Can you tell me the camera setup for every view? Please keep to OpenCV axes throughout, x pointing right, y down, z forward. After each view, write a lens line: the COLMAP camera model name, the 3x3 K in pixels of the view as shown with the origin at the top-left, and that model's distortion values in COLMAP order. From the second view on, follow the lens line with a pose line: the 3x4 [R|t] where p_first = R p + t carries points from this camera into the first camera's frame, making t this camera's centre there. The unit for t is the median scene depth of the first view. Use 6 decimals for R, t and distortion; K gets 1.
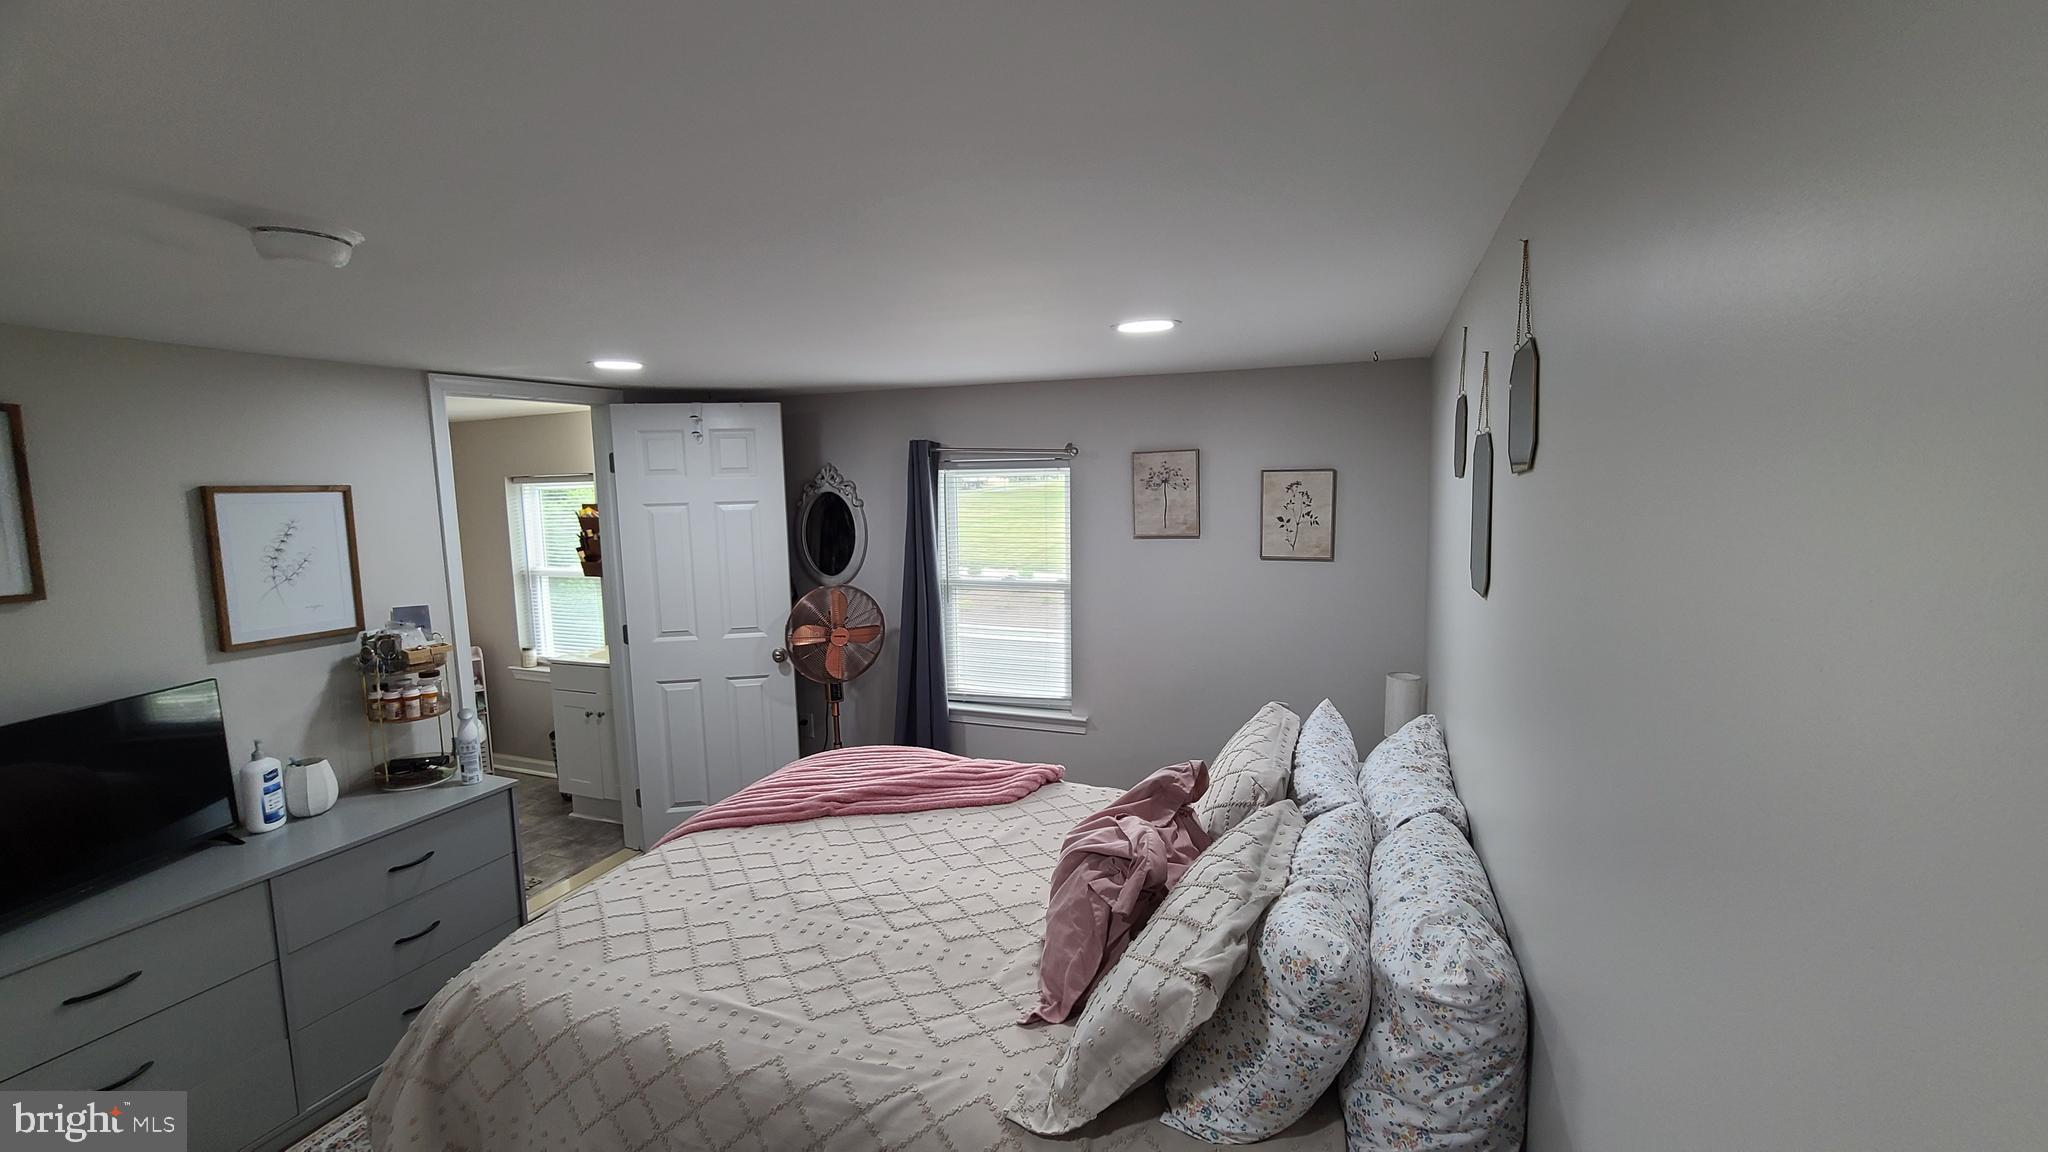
lens RADIAL K [[829.5, 0, 1030.7], [0, 829.5, 575.9], [0, 0, 1]] dist [-0.005410, -0.000325]
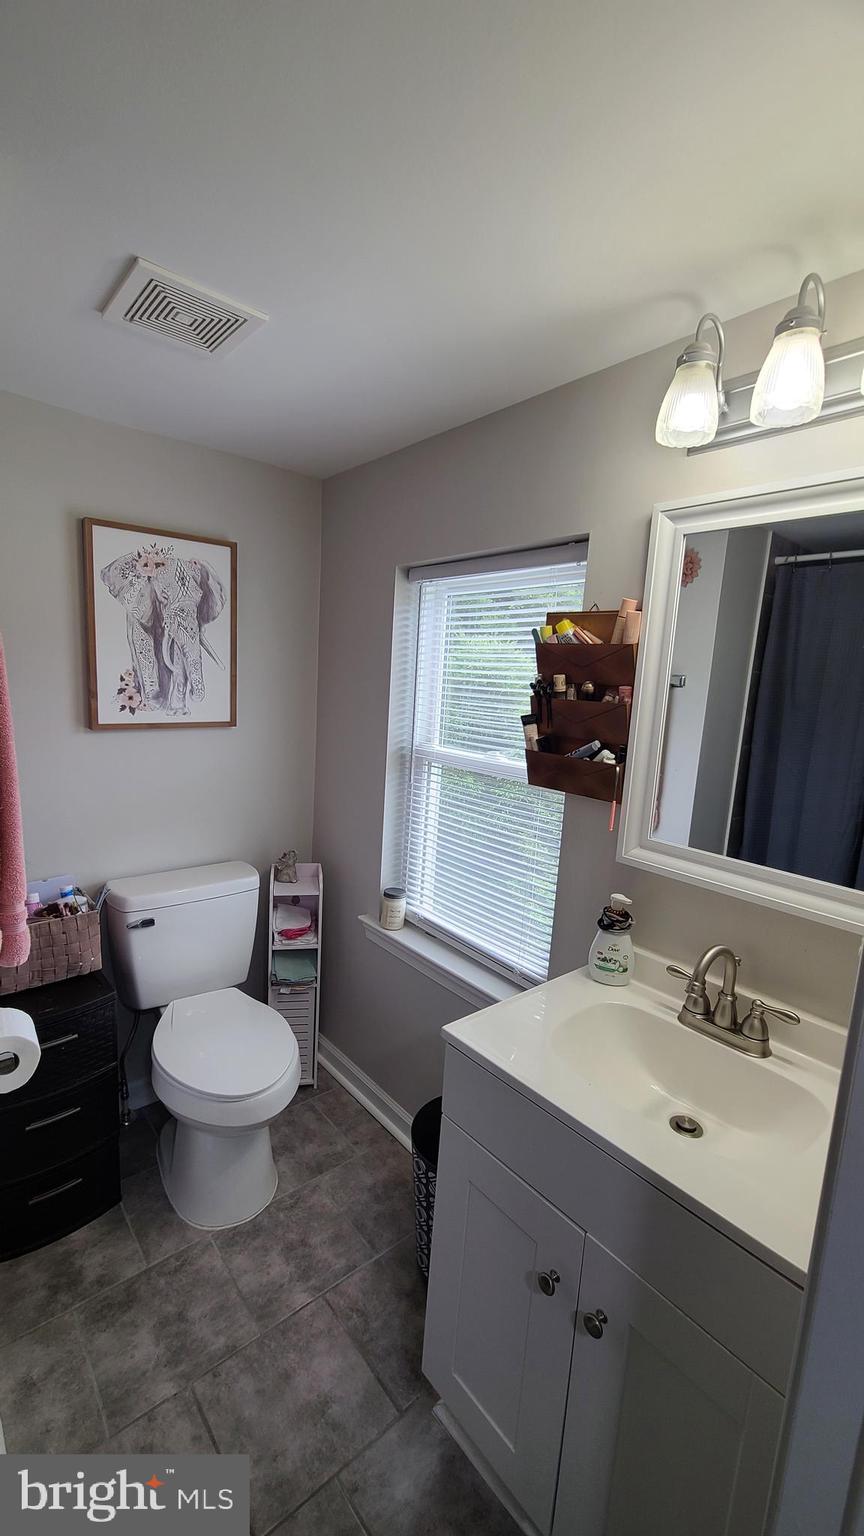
lens RADIAL K [[622.1, 0, 429.9], [0, 622.1, 769.7], [0, 0, 1]] dist [-0.005410, -0.000325]
pose [[0.877622, 0.145239, -0.456820, -0.416339], [-0.131060, 0.989385, 0.062774, -0.018994], [0.461089, 0.004779, 0.887341, 0.657398]]
